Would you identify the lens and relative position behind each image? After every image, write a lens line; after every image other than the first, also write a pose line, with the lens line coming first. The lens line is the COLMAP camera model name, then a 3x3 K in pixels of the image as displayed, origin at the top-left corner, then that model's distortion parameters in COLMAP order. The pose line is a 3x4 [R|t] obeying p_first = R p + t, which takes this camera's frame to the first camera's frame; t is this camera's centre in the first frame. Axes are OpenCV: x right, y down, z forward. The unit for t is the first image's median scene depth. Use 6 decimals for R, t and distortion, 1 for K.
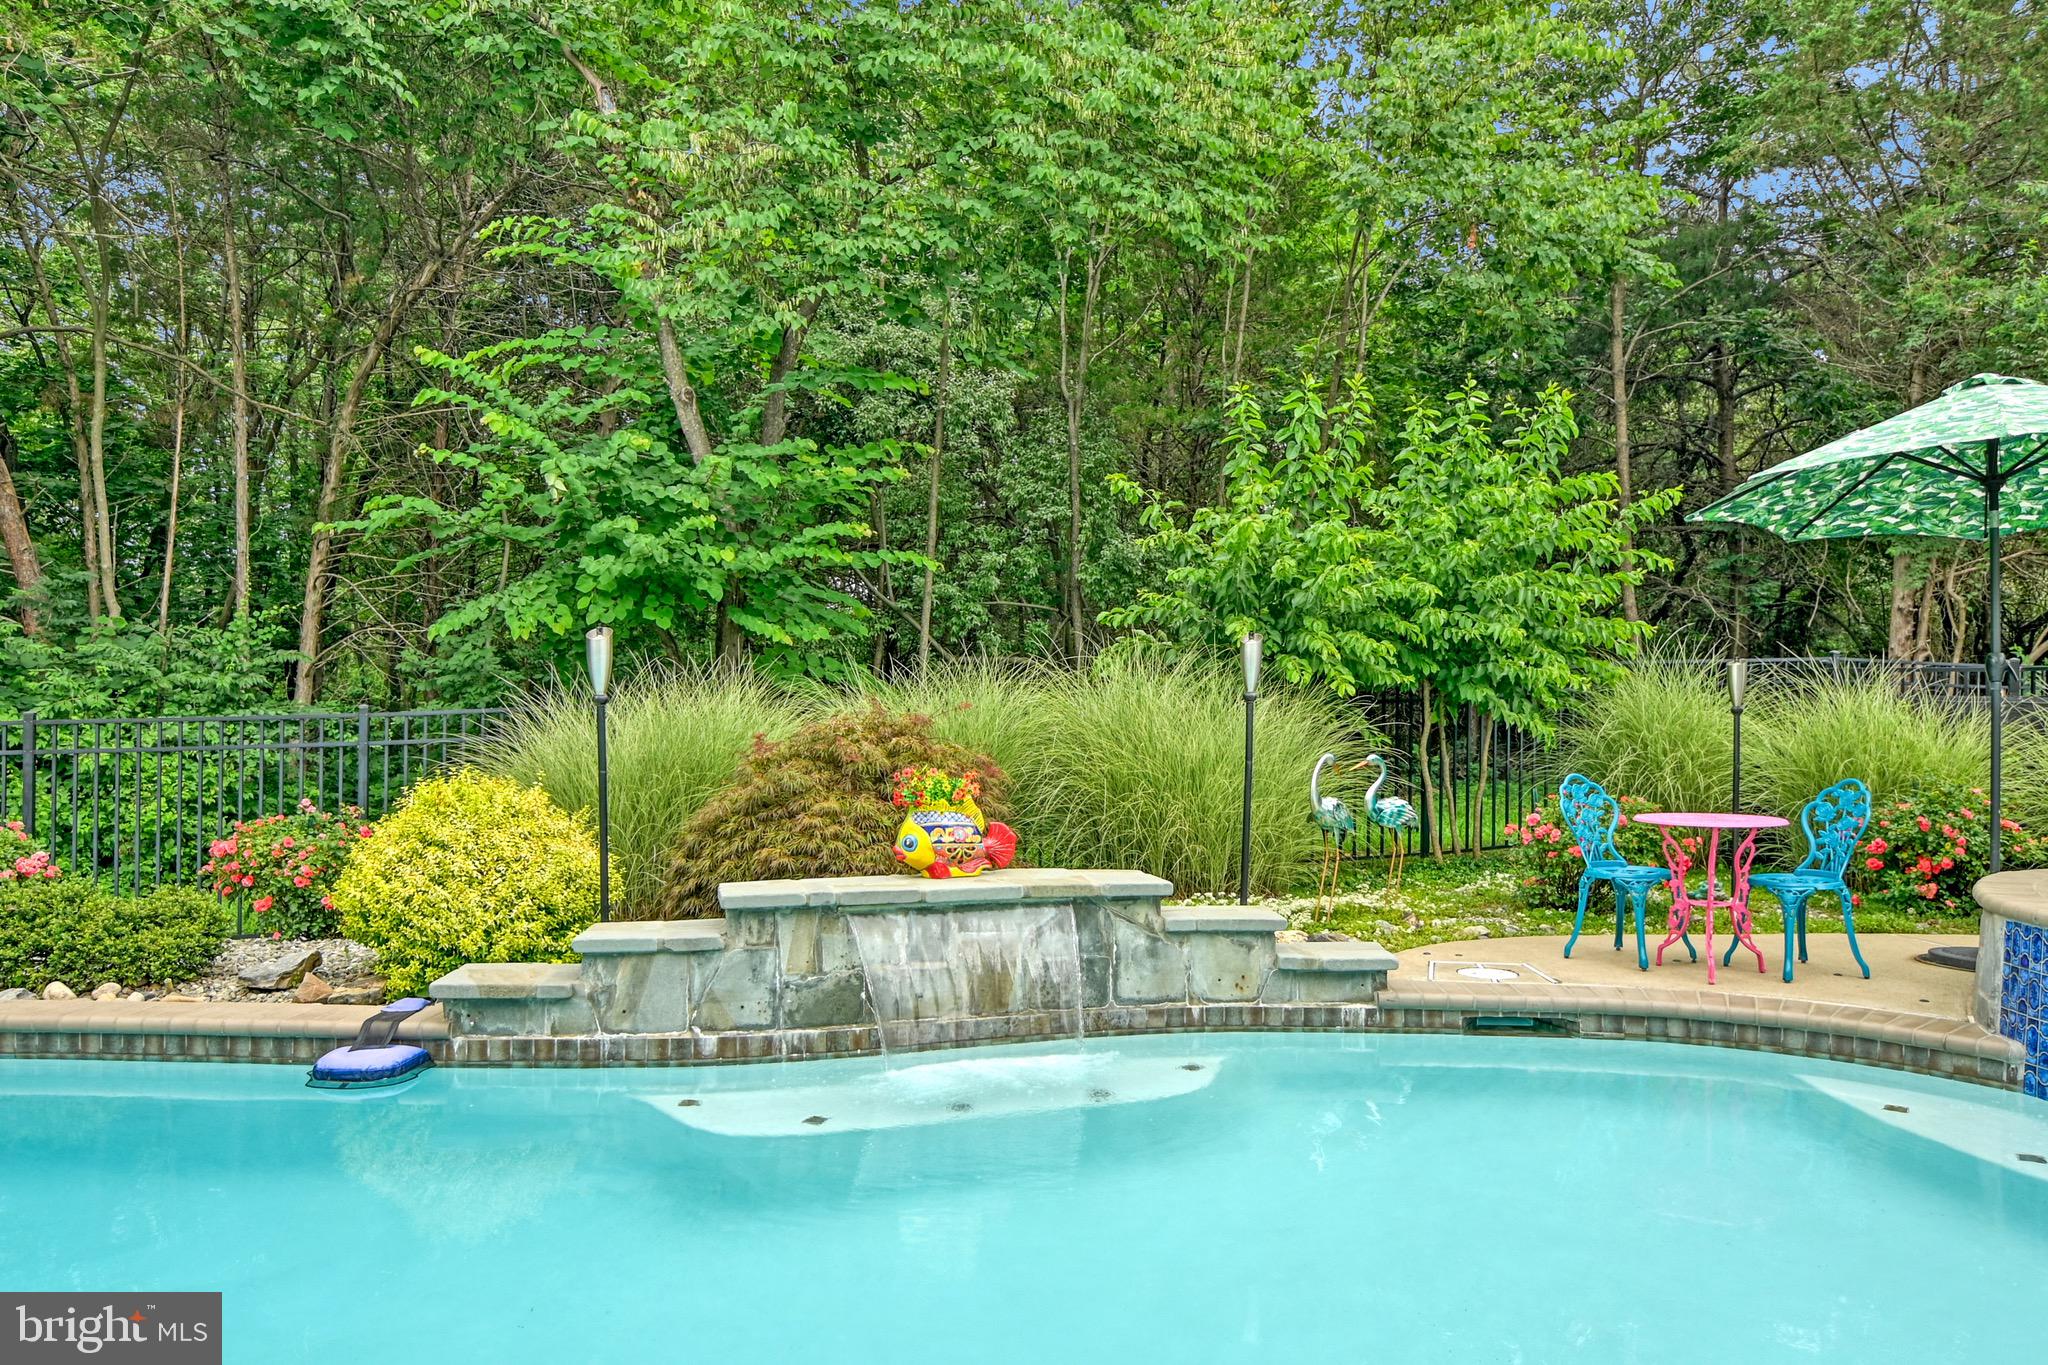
lens RADIAL K [[1404.2, 0, 1034.8], [0, 1404.2, 681.6], [0, 0, 1]] dist [-0.000740, -0.014076]
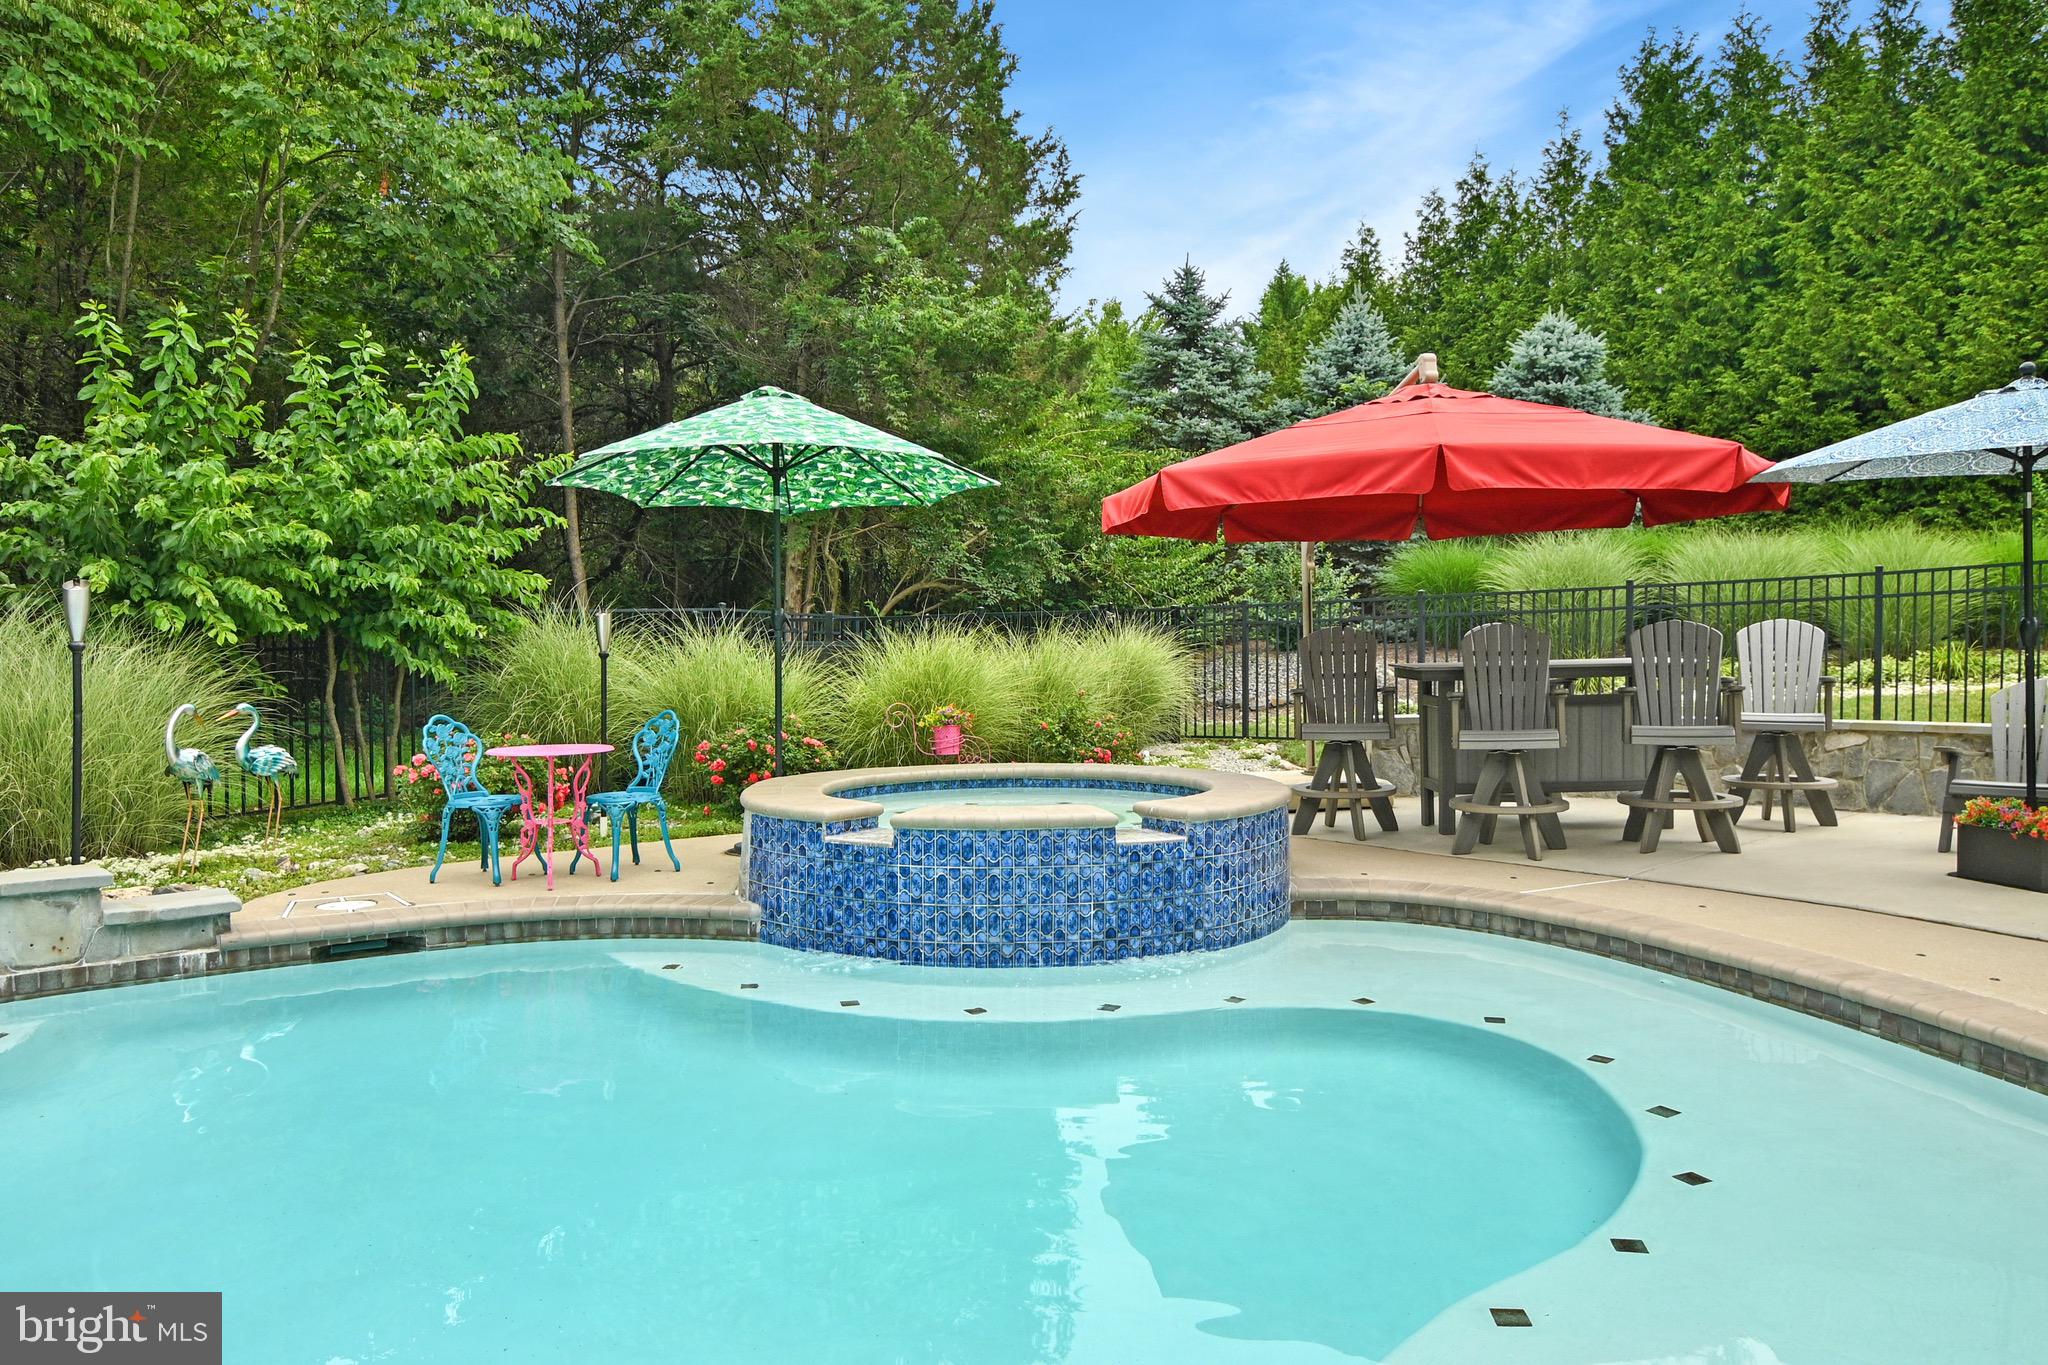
lens RADIAL K [[1404.2, 0, 1027.1], [0, 1404.2, 690.1], [0, 0, 1]] dist [-0.000740, -0.014076]
pose [[0.778918, -0.026474, 0.626567, 0.044551], [-0.001062, 0.999051, 0.043534, -0.000636], [-0.627125, -0.034575, 0.778151, -0.097855]]
